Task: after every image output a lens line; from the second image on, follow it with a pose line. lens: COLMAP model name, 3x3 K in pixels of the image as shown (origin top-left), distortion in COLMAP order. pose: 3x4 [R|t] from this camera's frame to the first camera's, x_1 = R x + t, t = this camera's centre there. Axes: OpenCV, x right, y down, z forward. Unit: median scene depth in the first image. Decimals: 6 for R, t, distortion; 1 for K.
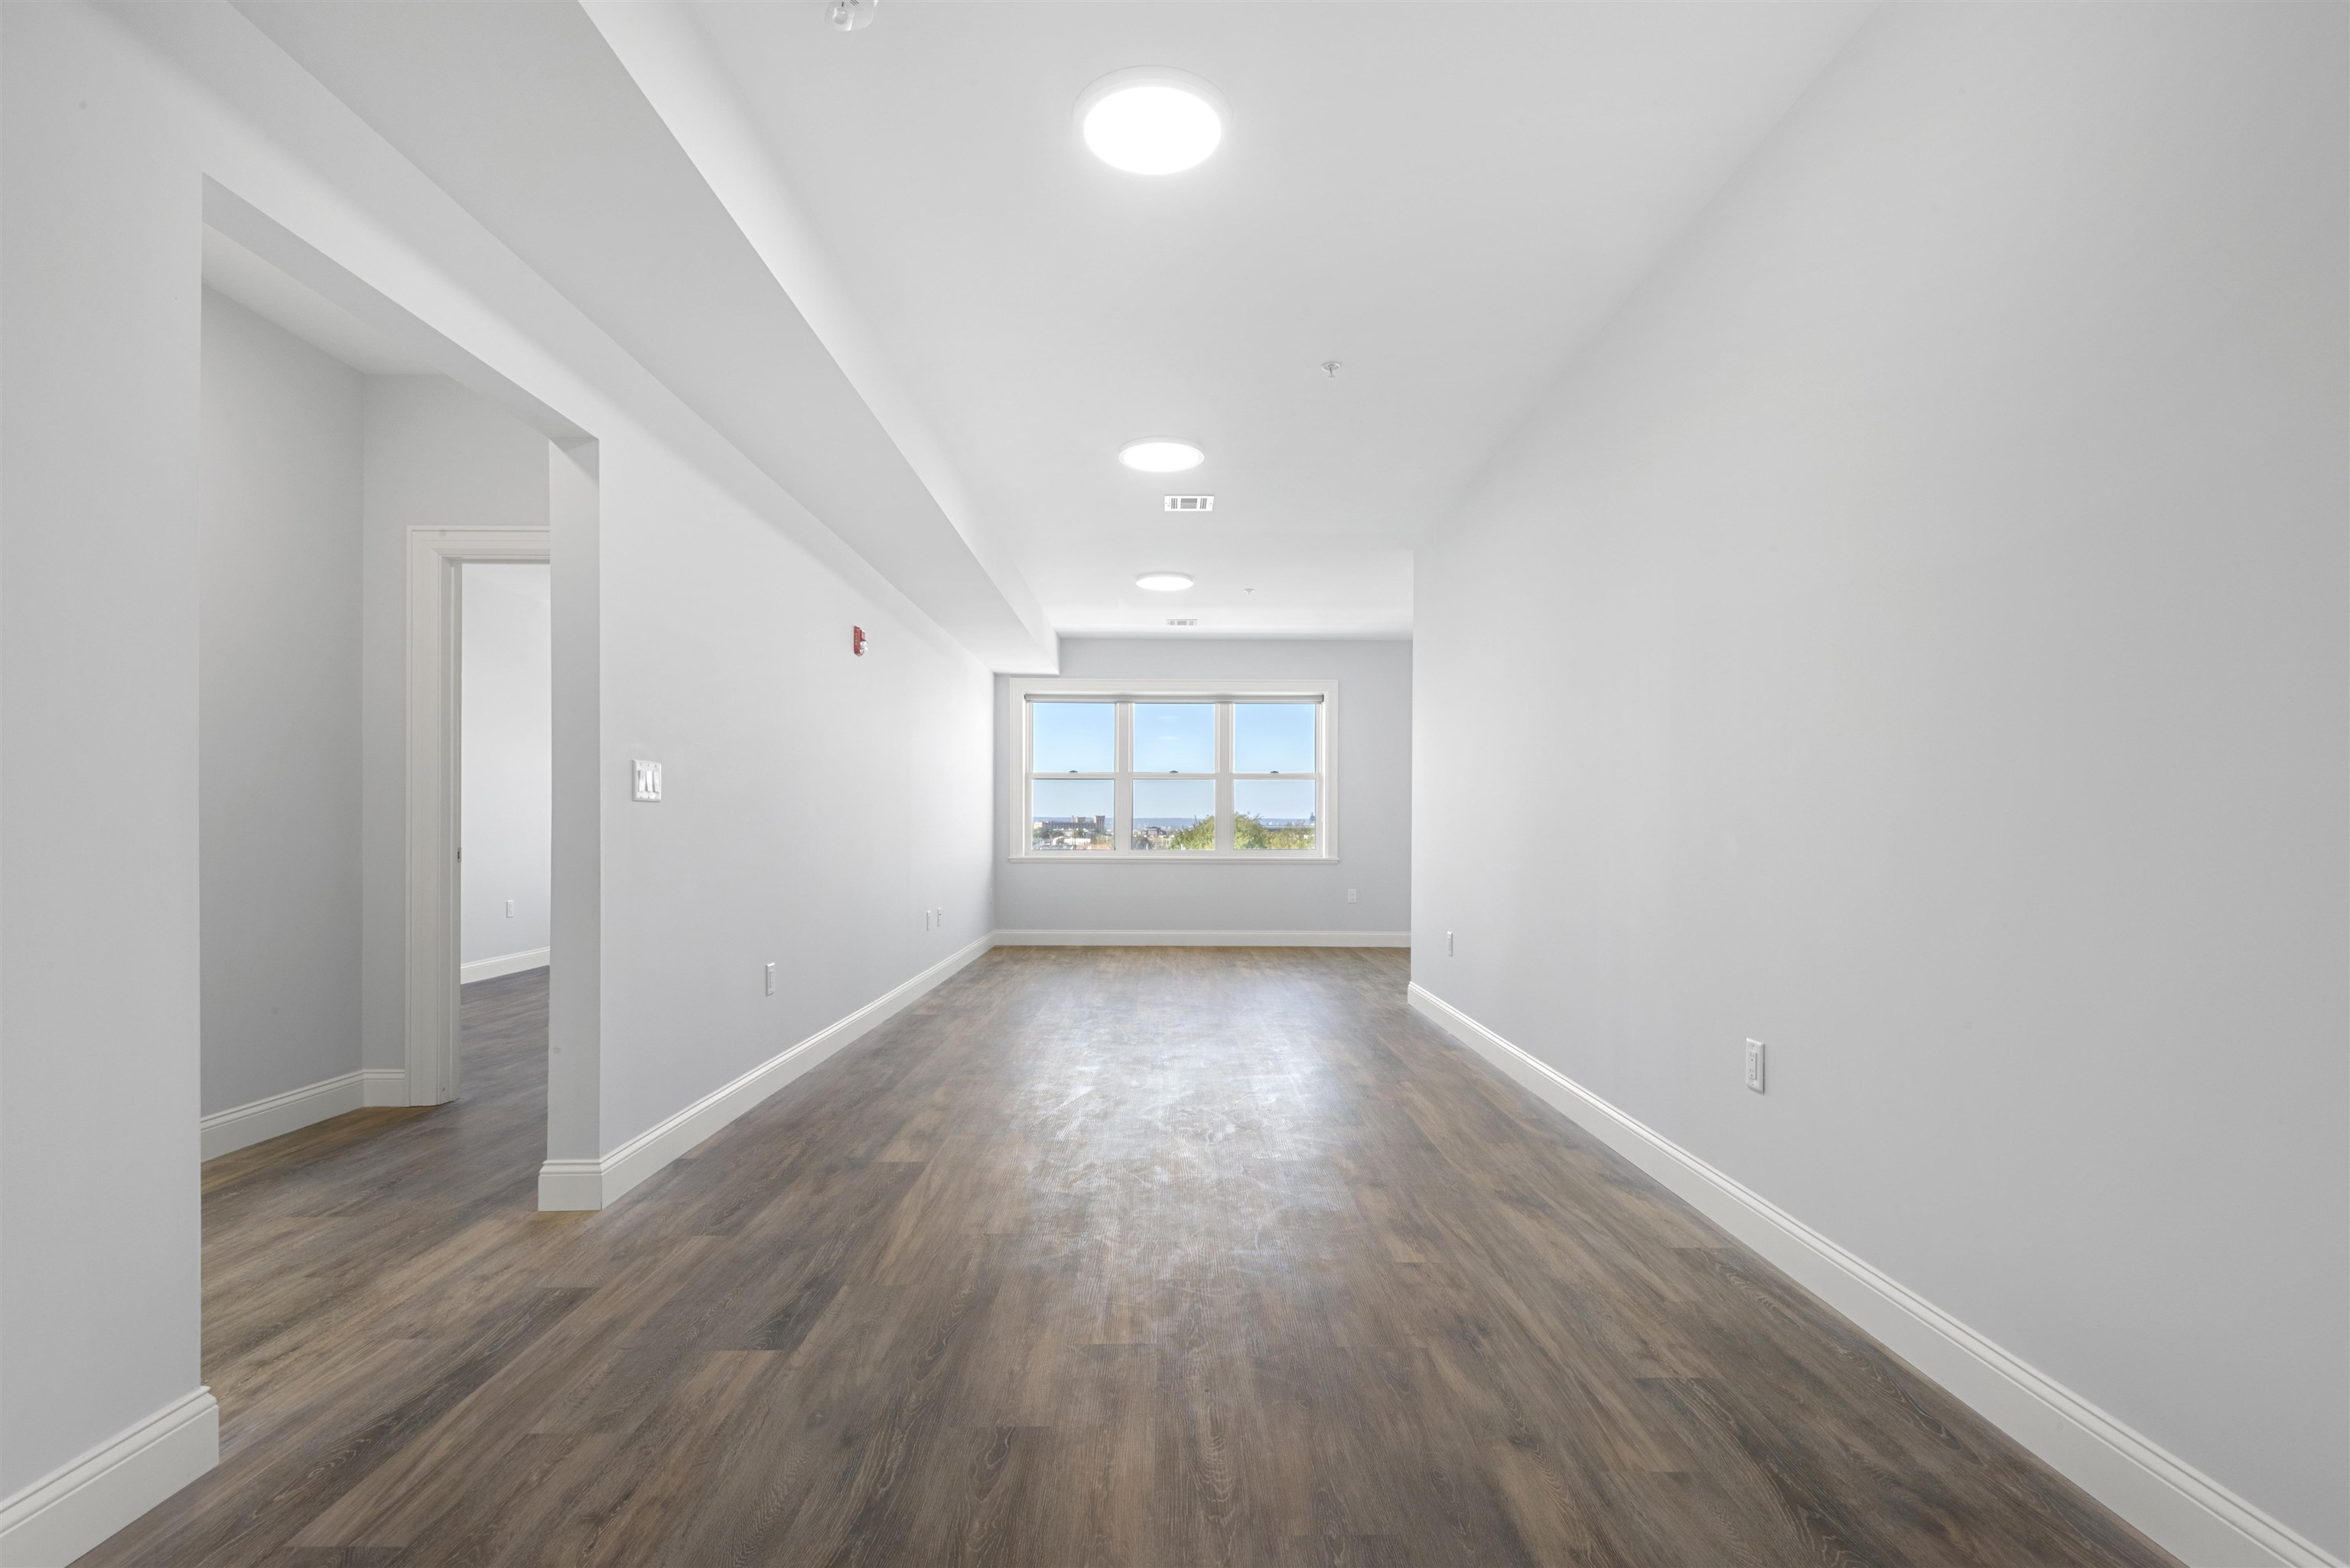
lens RADIAL K [[1078.0, 0, 1170.4], [0, 1078.0, 836.0], [0, 0, 1]] dist [-0.001781, -0.000635]
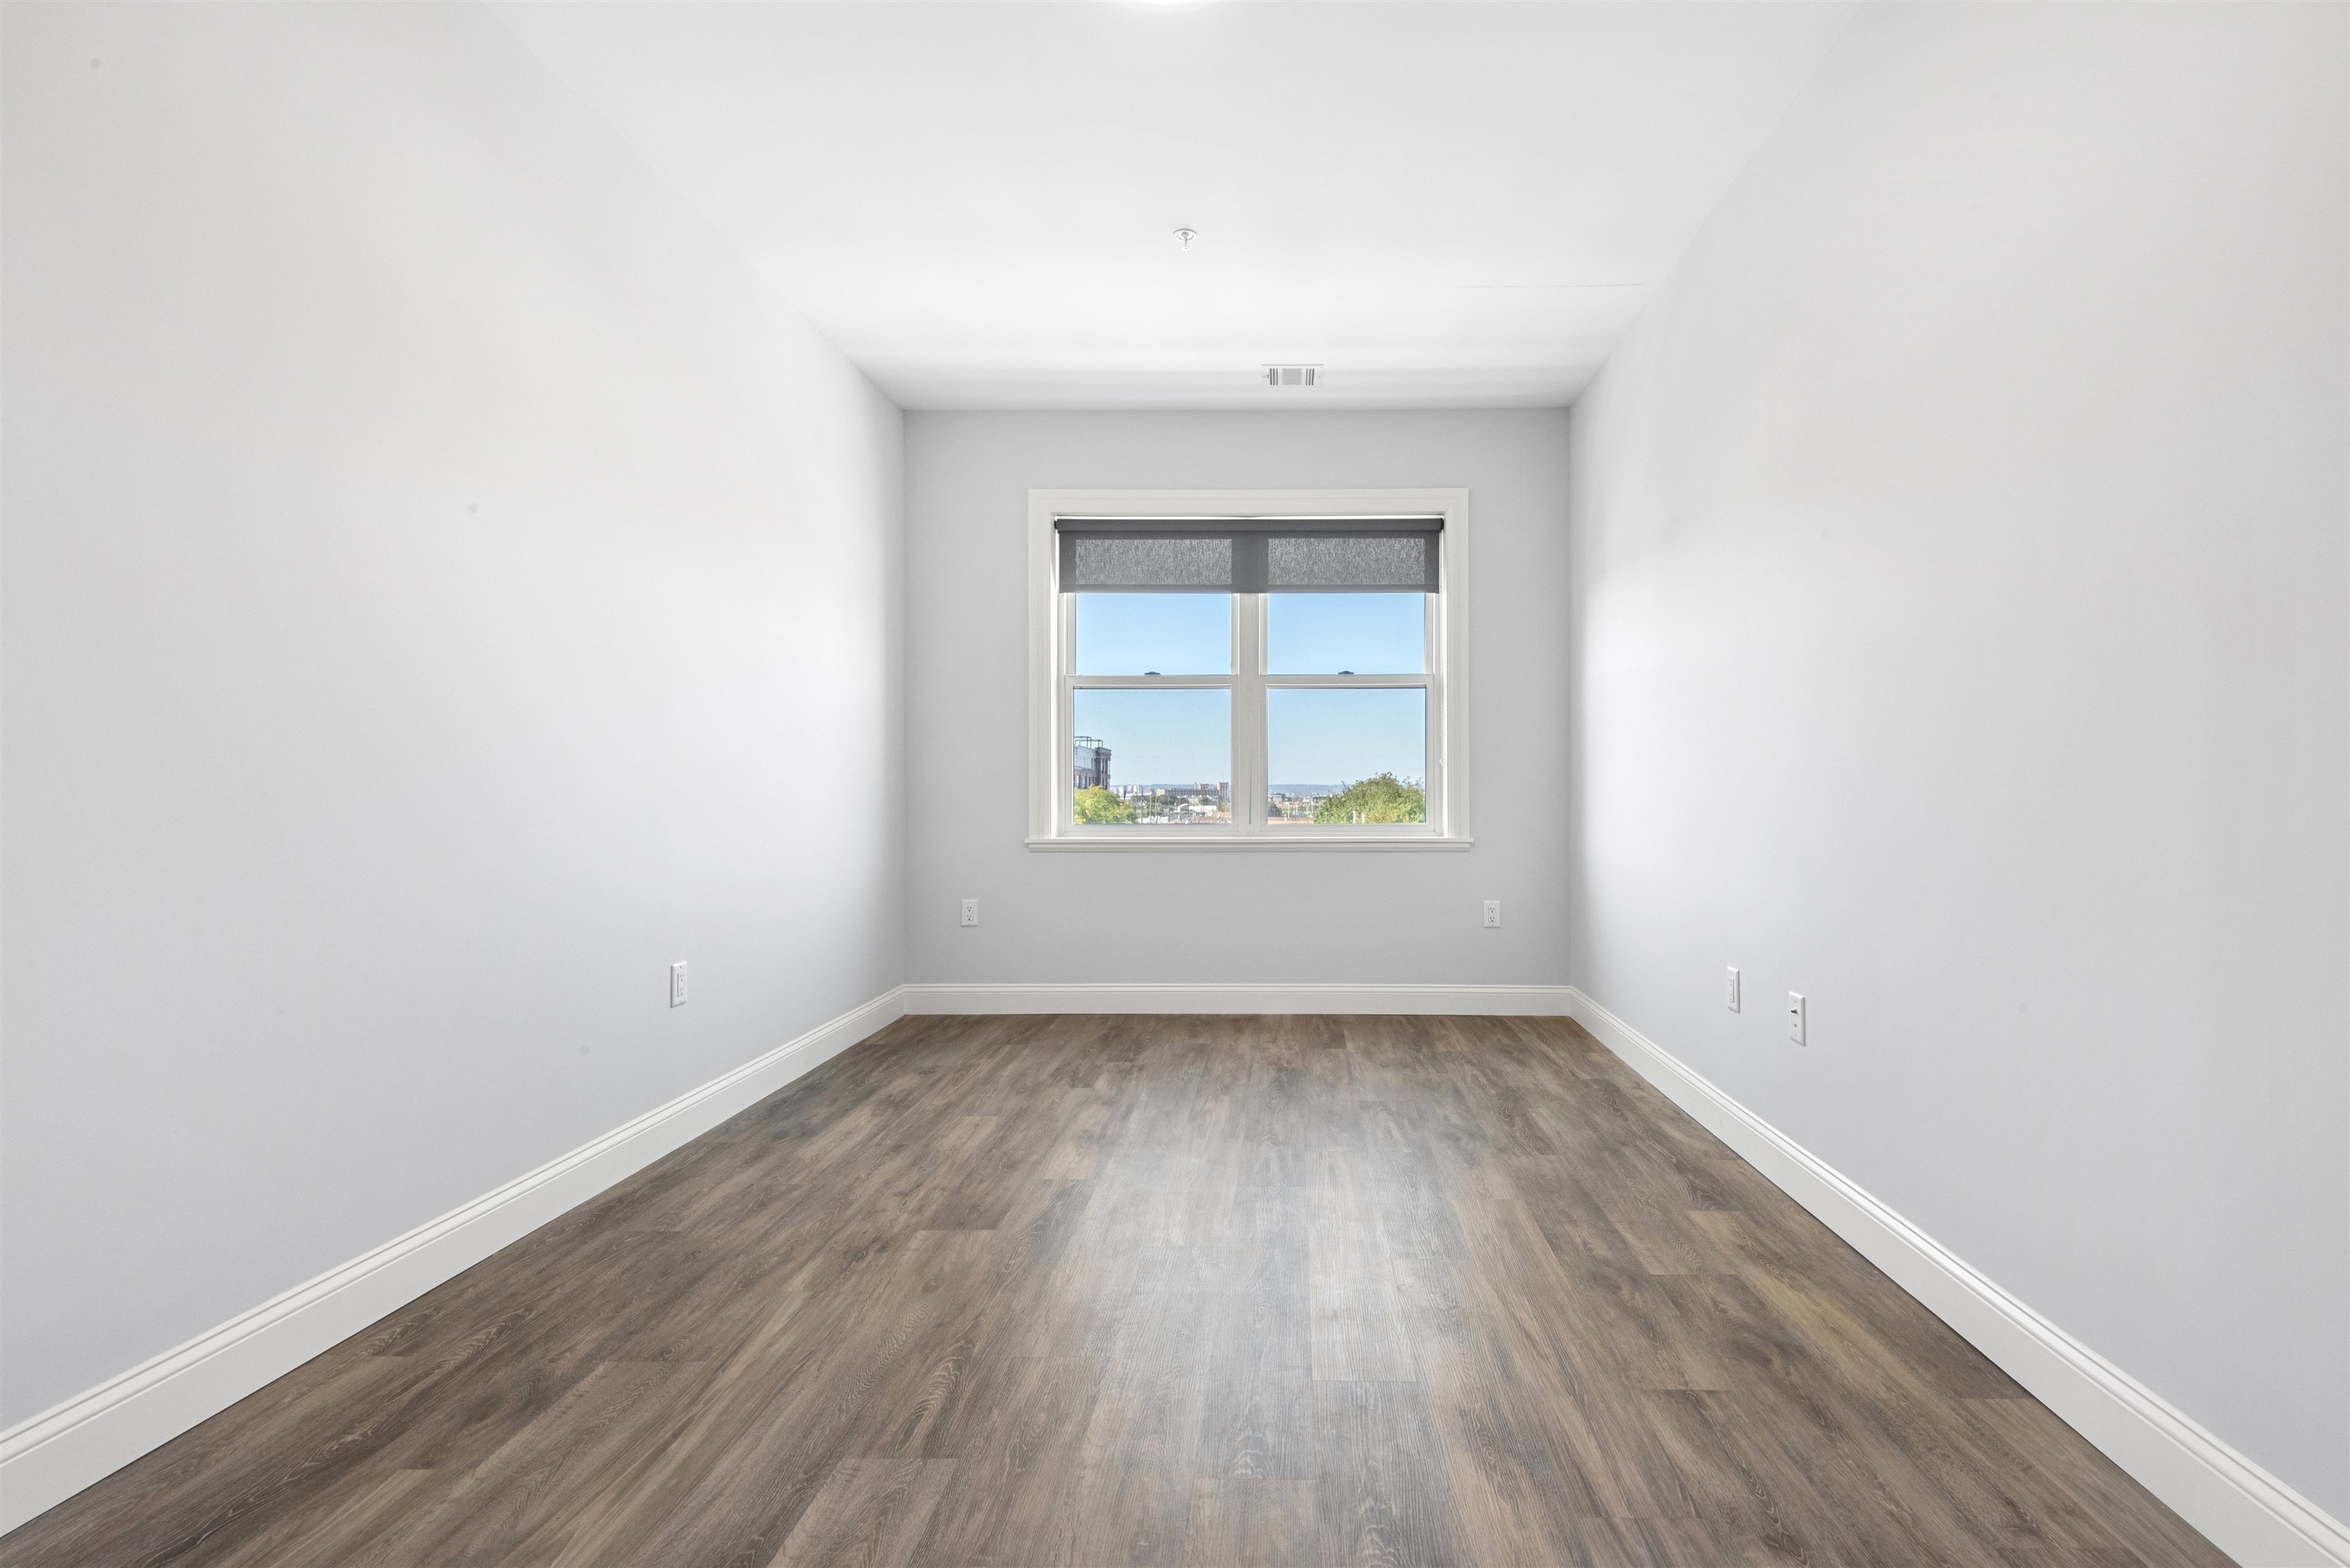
lens RADIAL K [[1078.0, 0, 1182.3], [0, 1078.0, 776.7], [0, 0, 1]] dist [-0.001781, -0.000635]
pose [[0.999173, 0.005746, -0.040243, 0.035978], [-0.005884, 0.999977, -0.003312, -0.007632], [0.040223, 0.003546, 0.999184, 0.475124]]
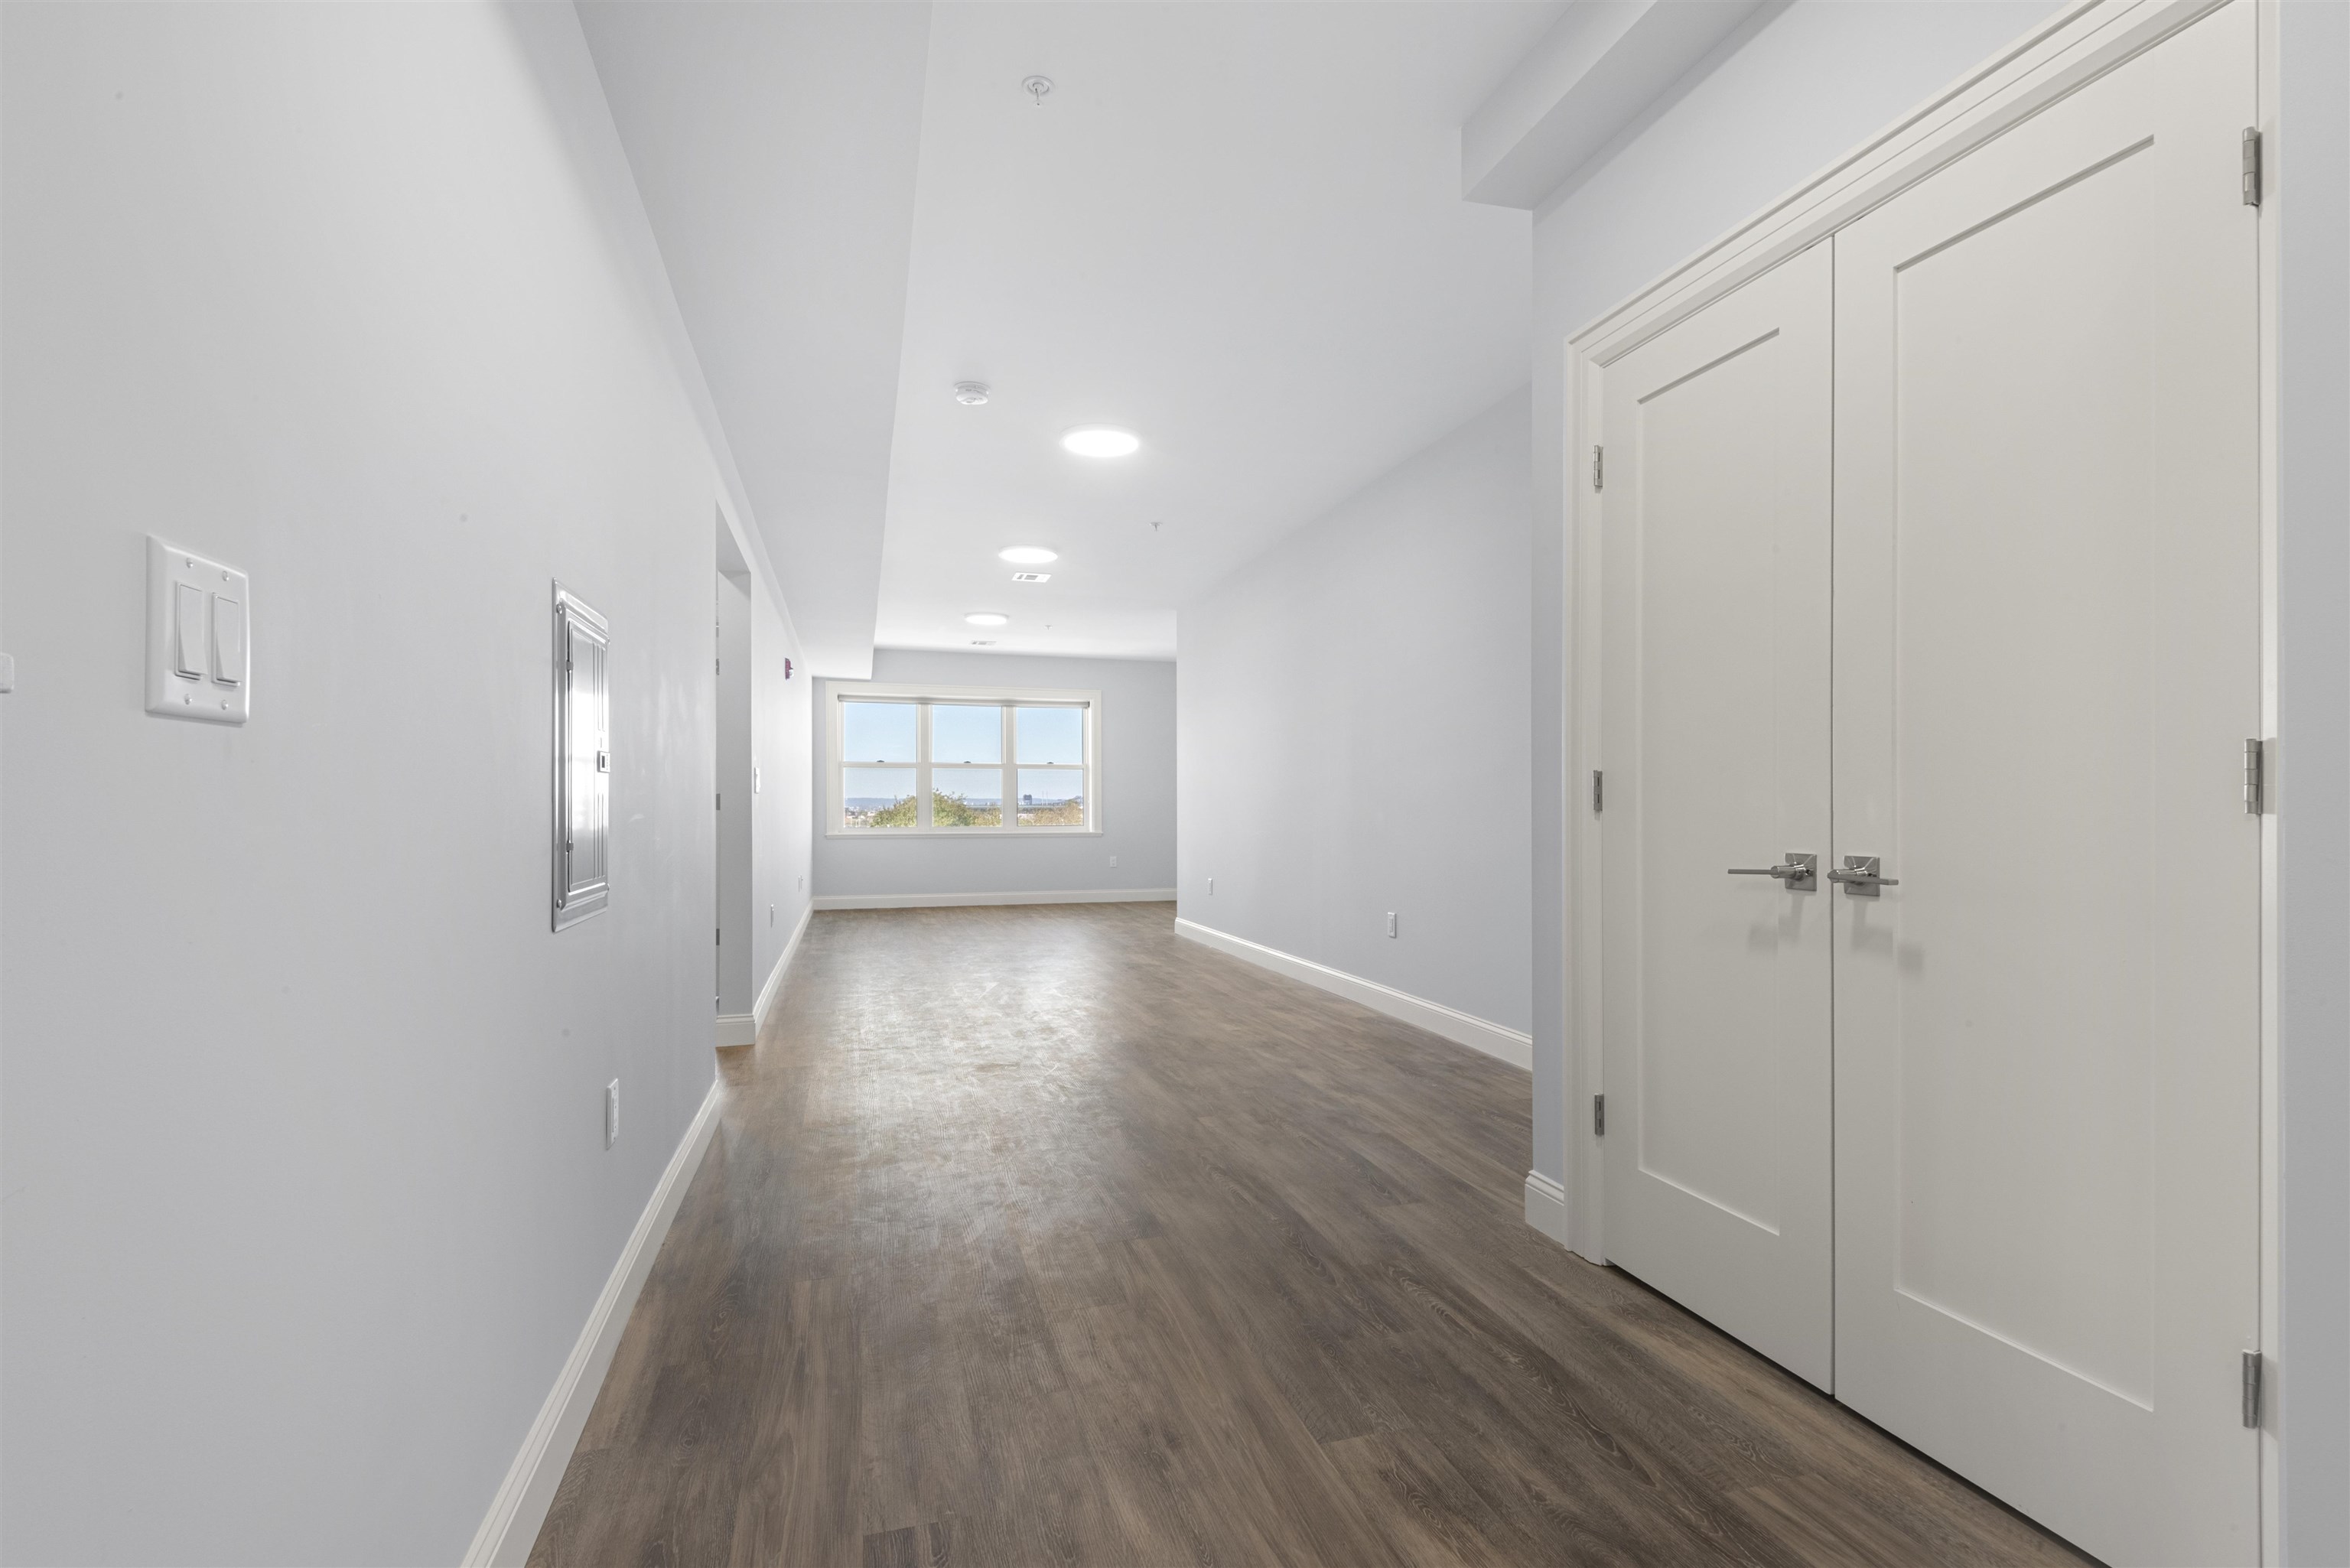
lens RADIAL K [[1078.0, 0, 1176.9], [0, 1078.0, 795.1], [0, 0, 1]] dist [-0.001781, -0.000635]
pose [[0.958822, -0.000410, 0.284007, -0.118534], [0.005734, 0.999823, -0.017913, 0.000829], [-0.283950, 0.018804, 0.958655, -0.234582]]
